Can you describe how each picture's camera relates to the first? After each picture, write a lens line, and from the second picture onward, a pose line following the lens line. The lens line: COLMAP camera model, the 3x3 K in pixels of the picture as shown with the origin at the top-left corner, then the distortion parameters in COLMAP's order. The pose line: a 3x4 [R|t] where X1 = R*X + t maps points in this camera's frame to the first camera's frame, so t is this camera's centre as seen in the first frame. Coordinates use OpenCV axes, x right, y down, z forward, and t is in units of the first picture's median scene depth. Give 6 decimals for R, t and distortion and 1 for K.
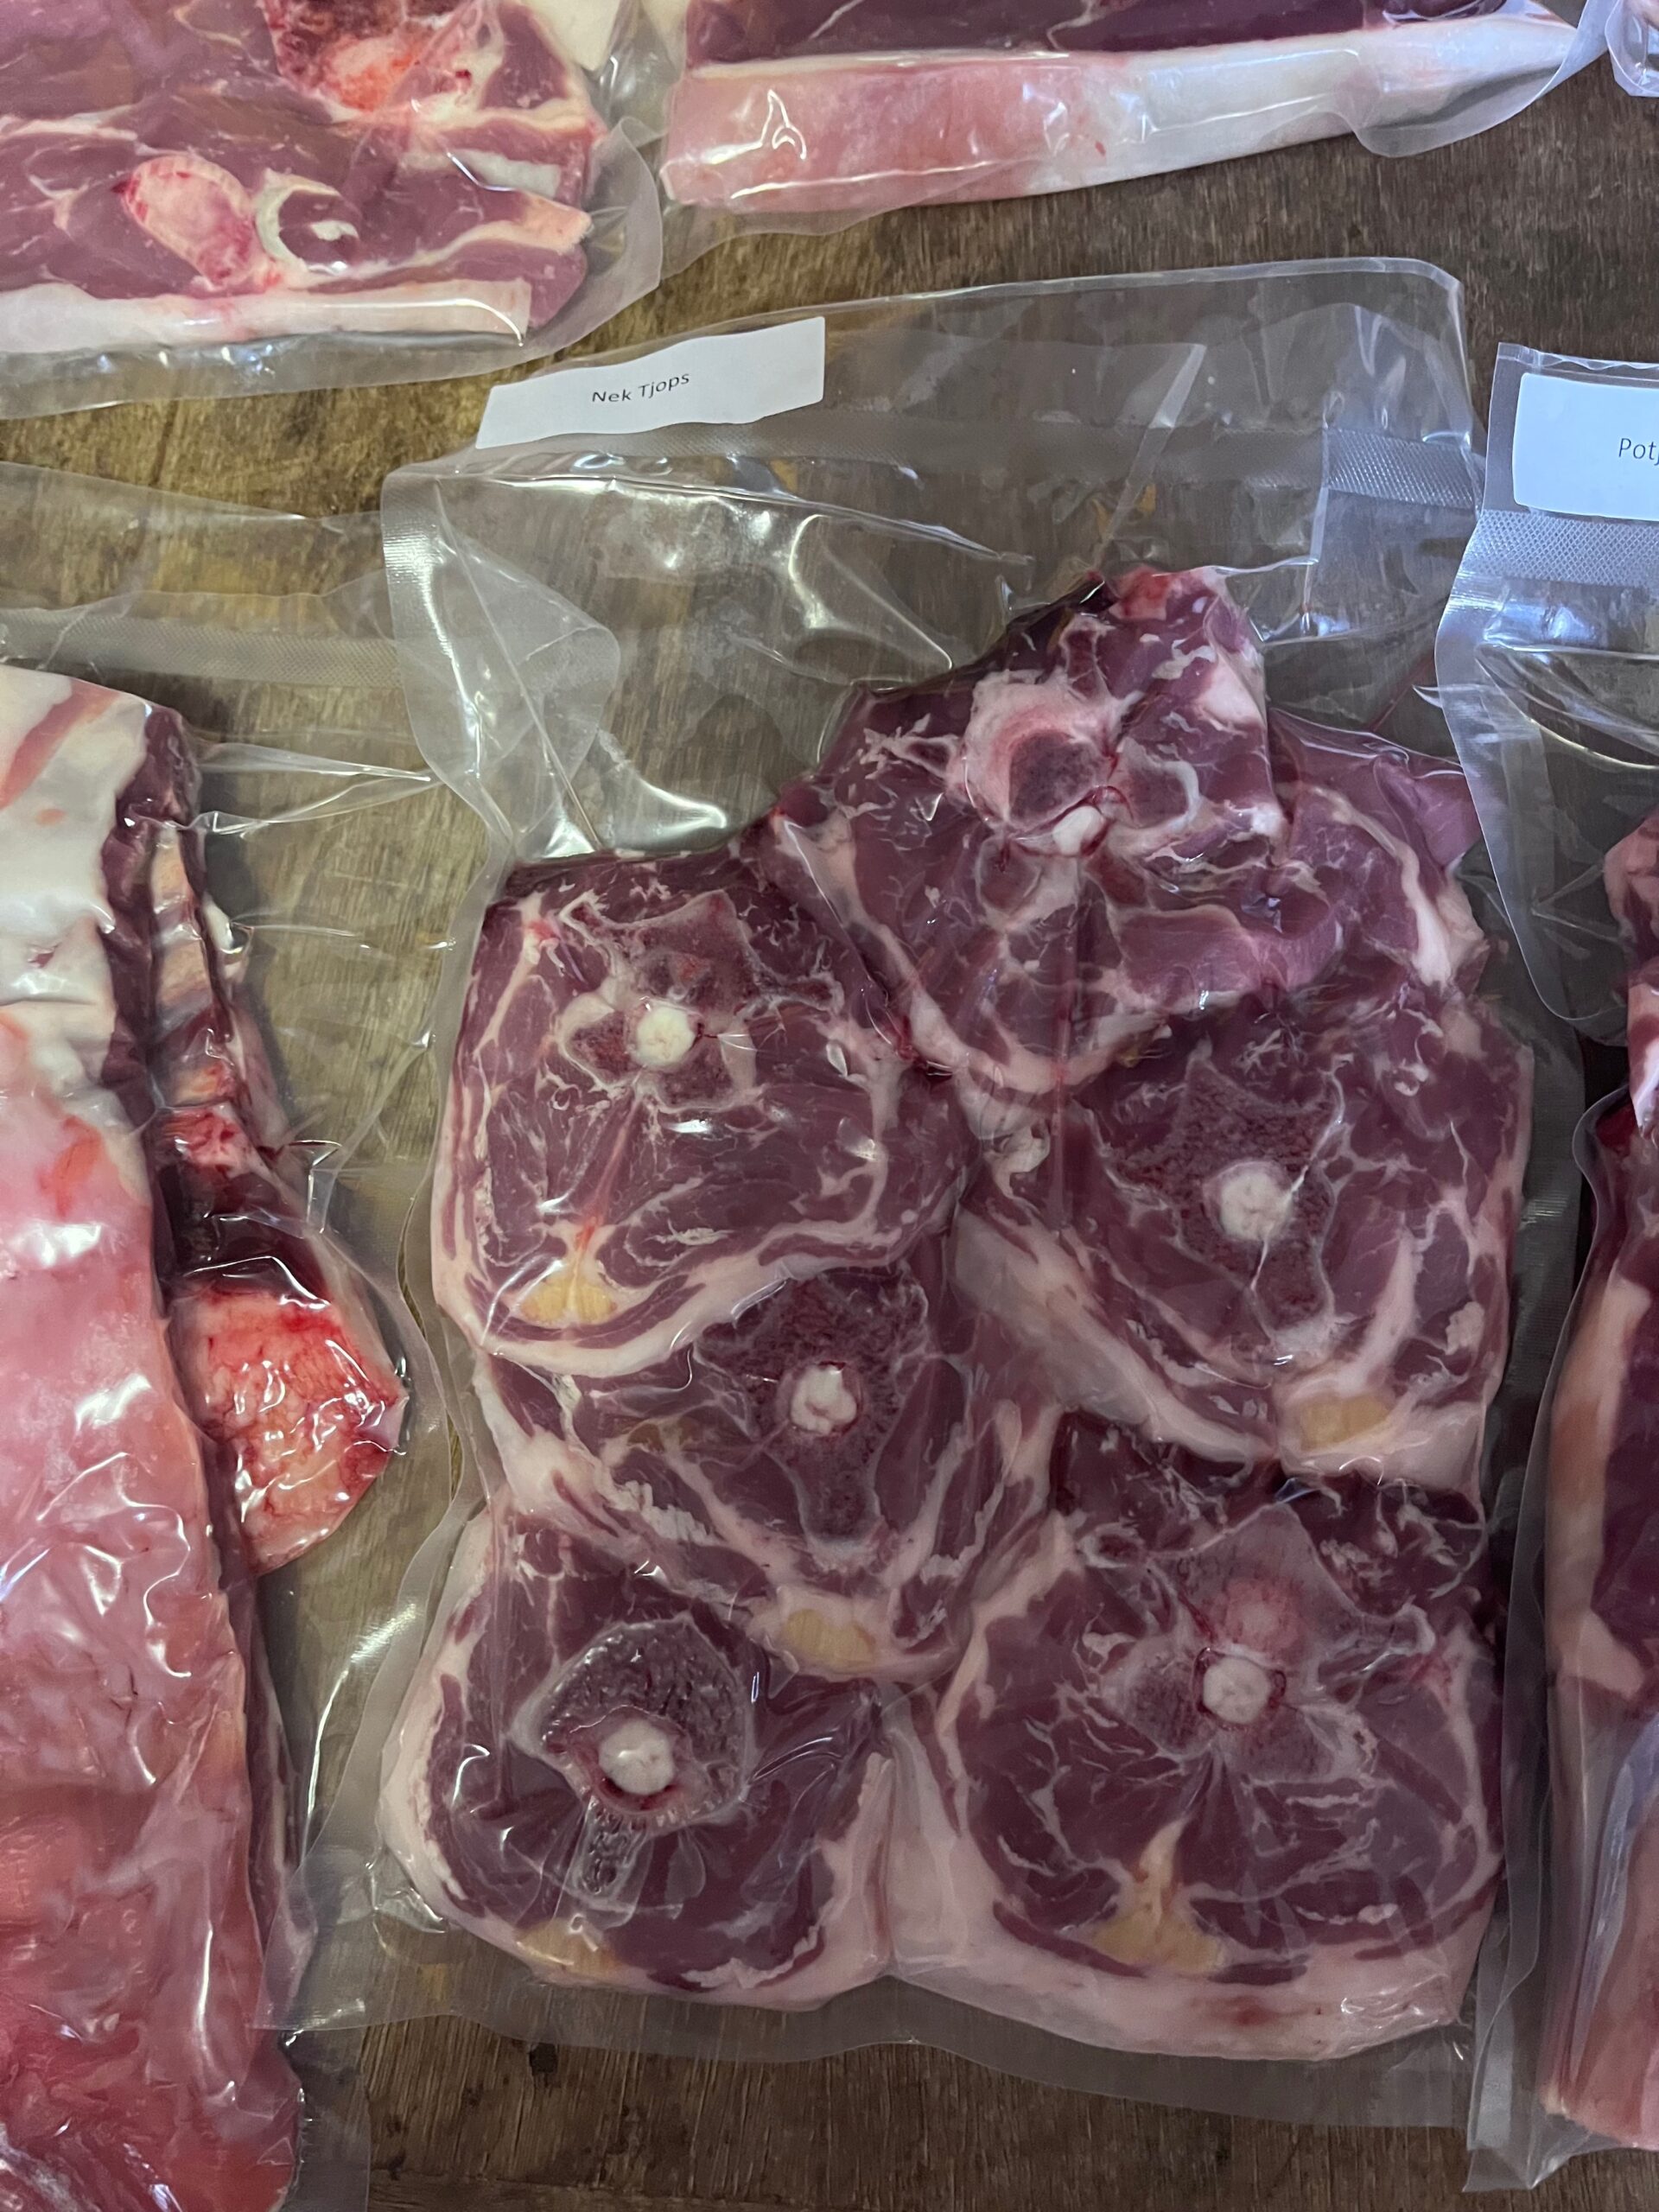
lens RADIAL K [[1529.8, 0, 845.8], [0, 1529.8, 1121.0], [0, 0, 1]] dist [-0.018665, -0.048312]
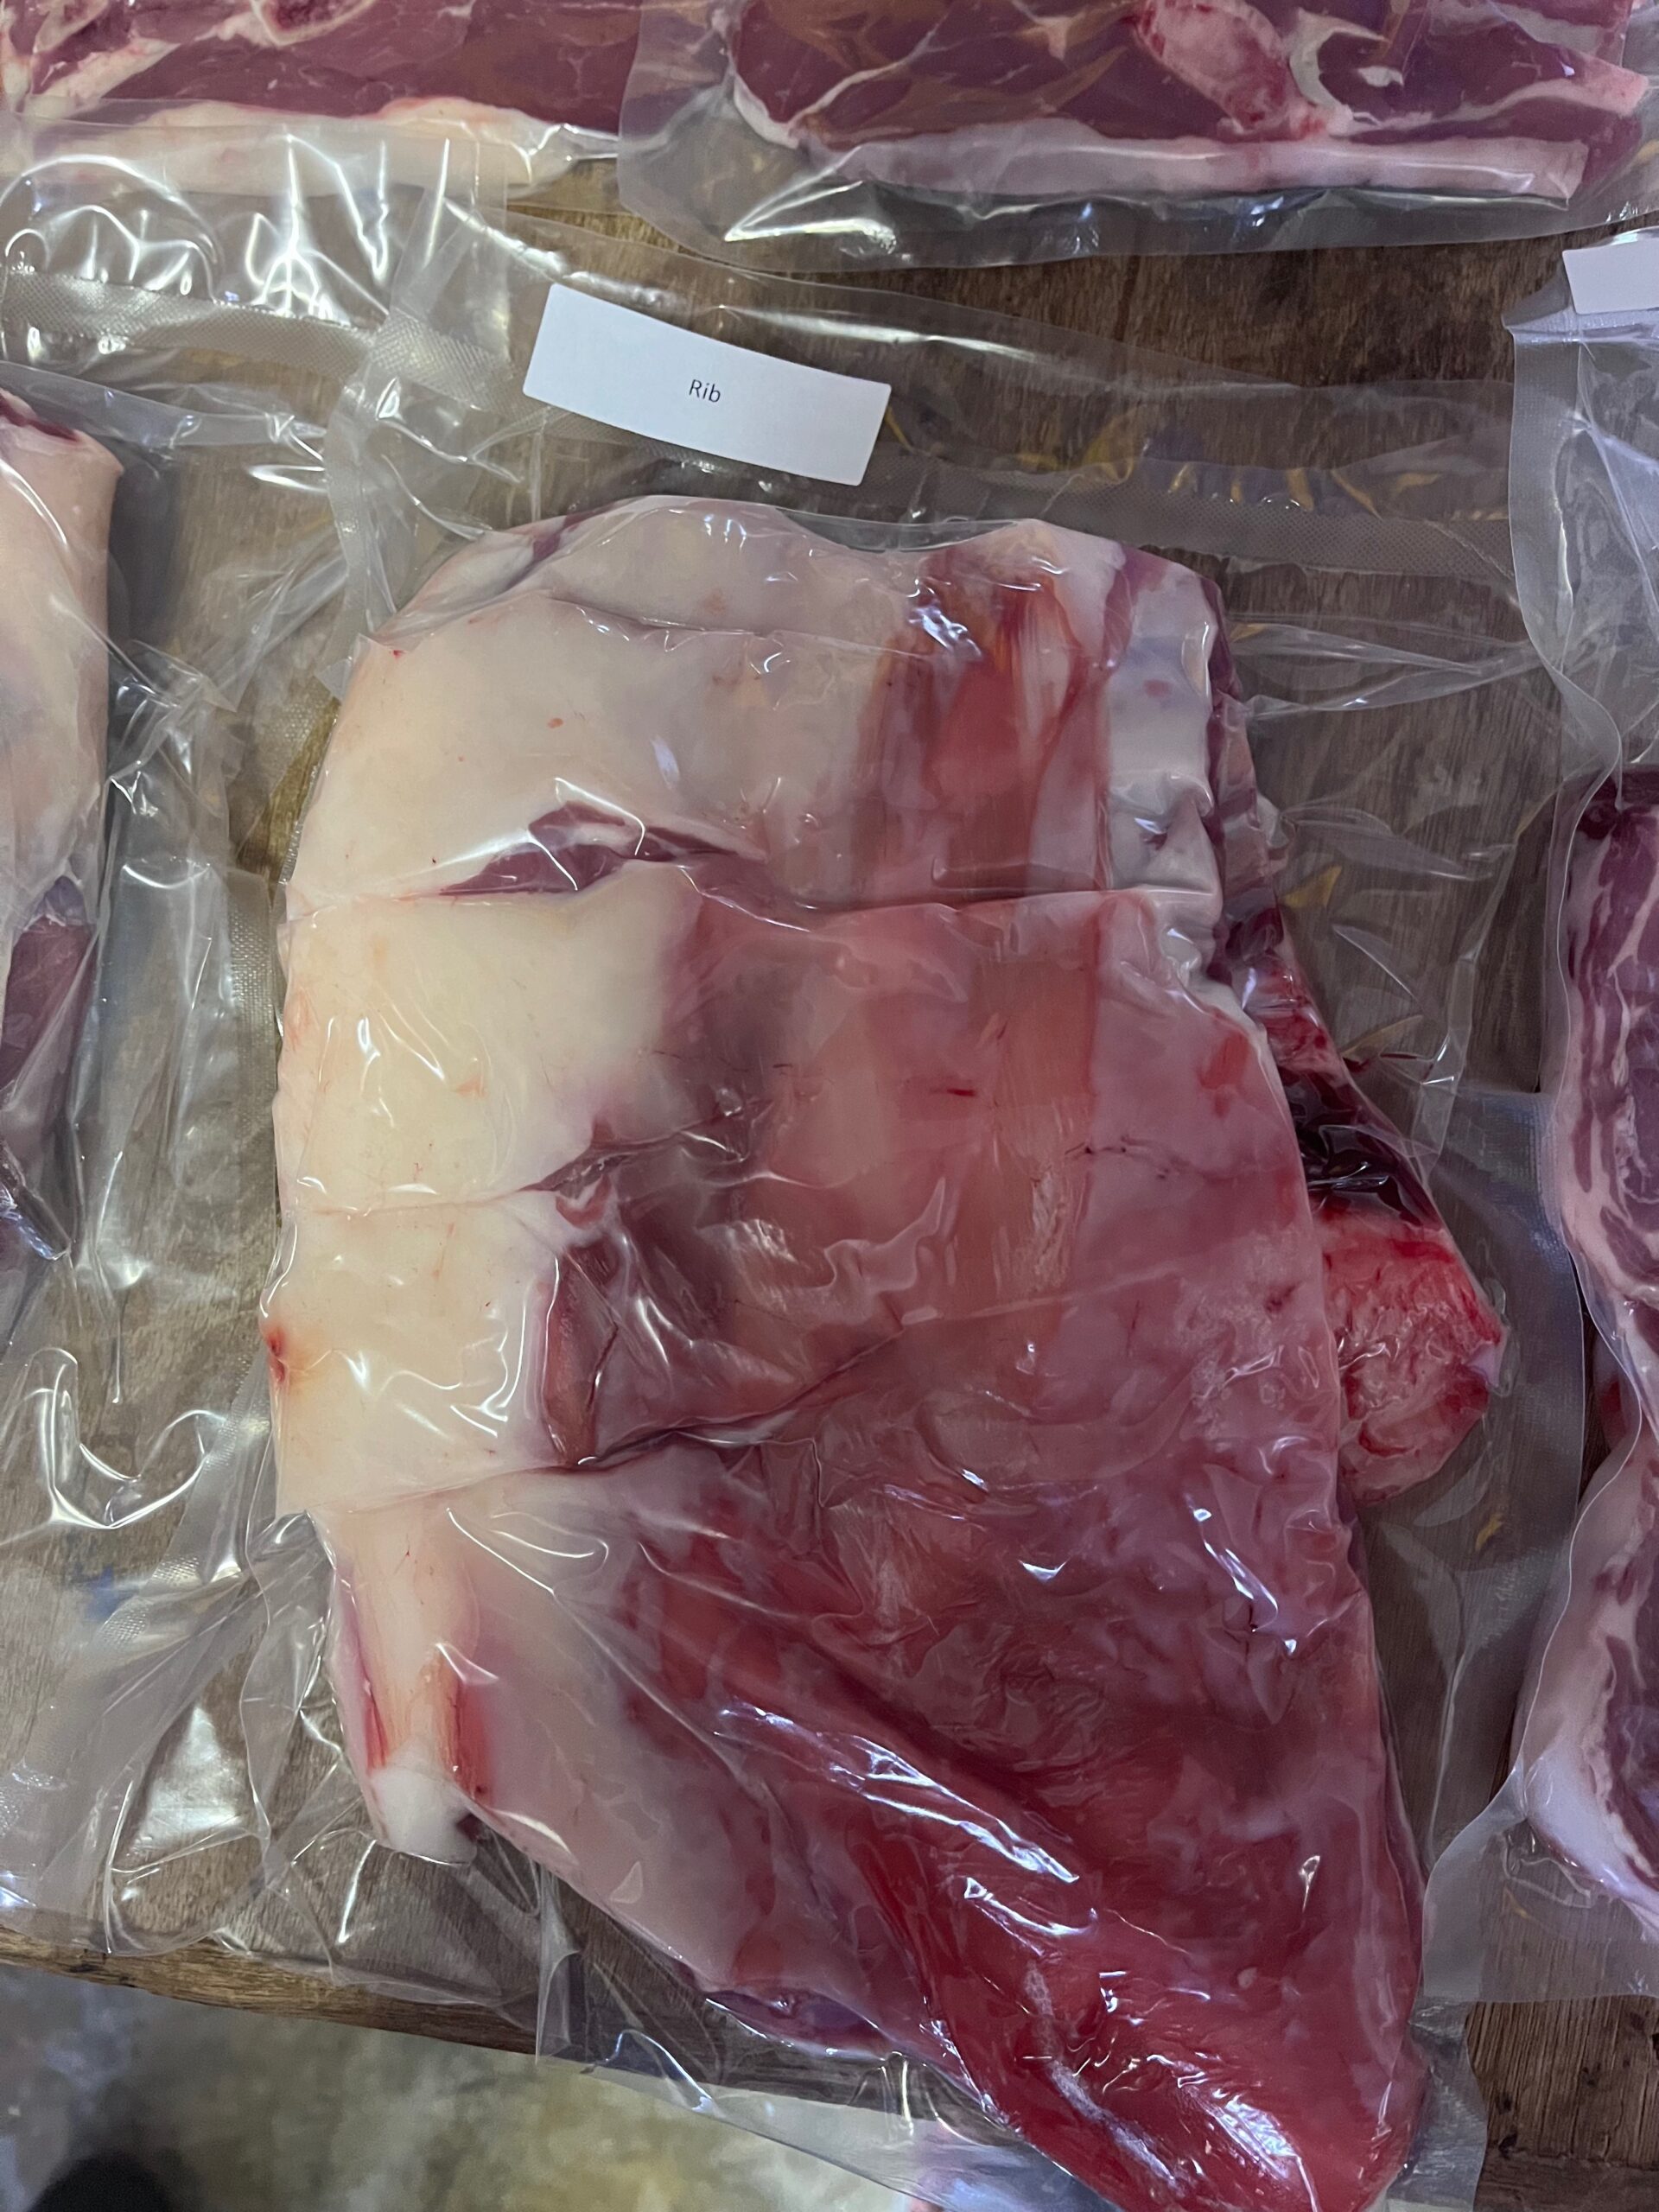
lens RADIAL K [[1529.8, 0, 839.4], [0, 1529.8, 1124.4], [0, 0, 1]] dist [-0.018665, -0.048312]
pose [[0.989694, 0.071097, -0.124303, -0.594252], [-0.066720, 0.997008, 0.039032, 0.044605], [0.126706, -0.030336, 0.991476, 0.035025]]
